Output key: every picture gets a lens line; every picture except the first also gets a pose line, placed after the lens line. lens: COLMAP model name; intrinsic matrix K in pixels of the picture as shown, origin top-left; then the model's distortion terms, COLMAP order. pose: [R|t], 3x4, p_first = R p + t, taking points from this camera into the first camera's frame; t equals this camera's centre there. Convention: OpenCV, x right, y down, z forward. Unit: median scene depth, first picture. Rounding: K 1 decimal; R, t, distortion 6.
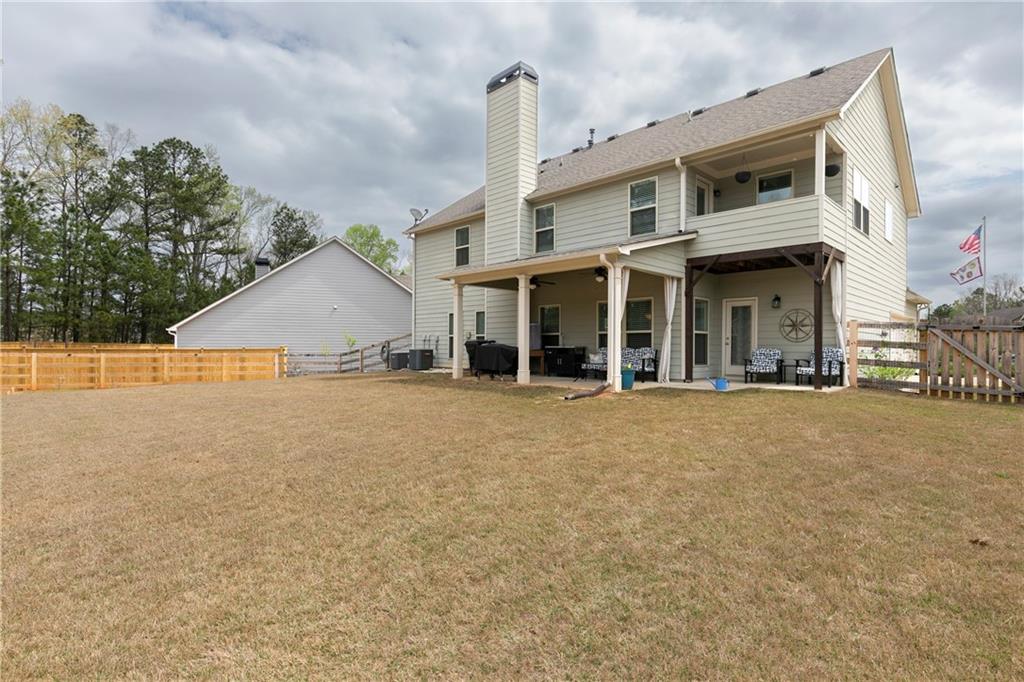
lens RADIAL K [[506.8, 0, 514.6], [0, 506.8, 345.3], [0, 0, 1]] dist [0.003206, 0.000320]
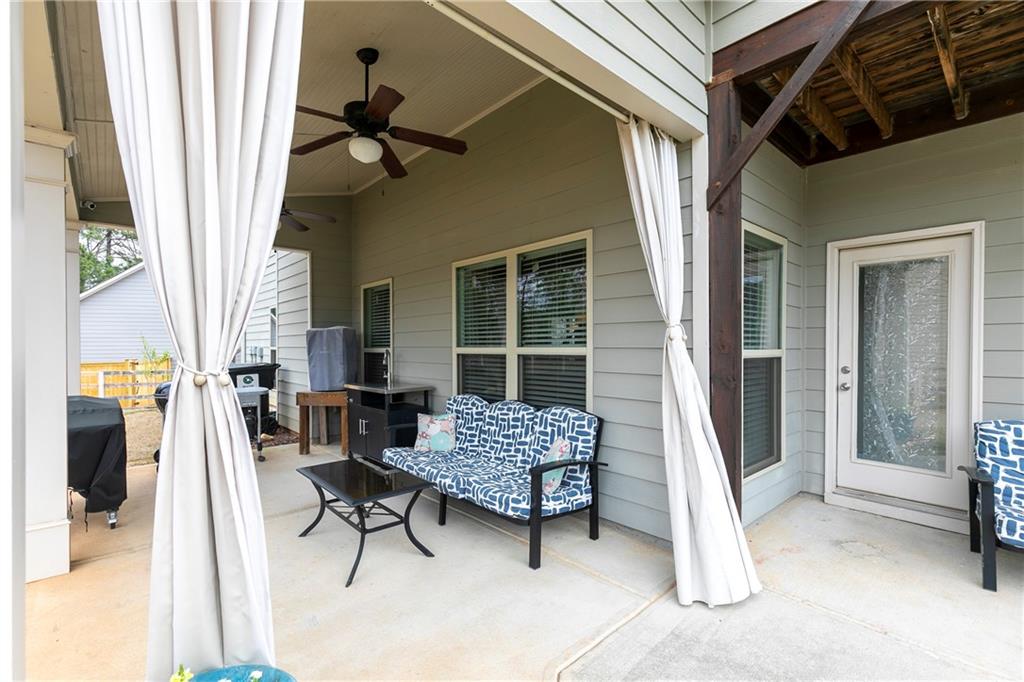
lens RADIAL K [[460.4, 0, 512.1], [0, 460.4, 345.6], [0, 0, 1]] dist [-0.002103, -0.000048]
pose [[0.999039, -0.006463, -0.043342, 0.240474], [0.006540, 0.999977, 0.001626, -0.031337], [0.043331, -0.001908, 0.999059, 0.742361]]
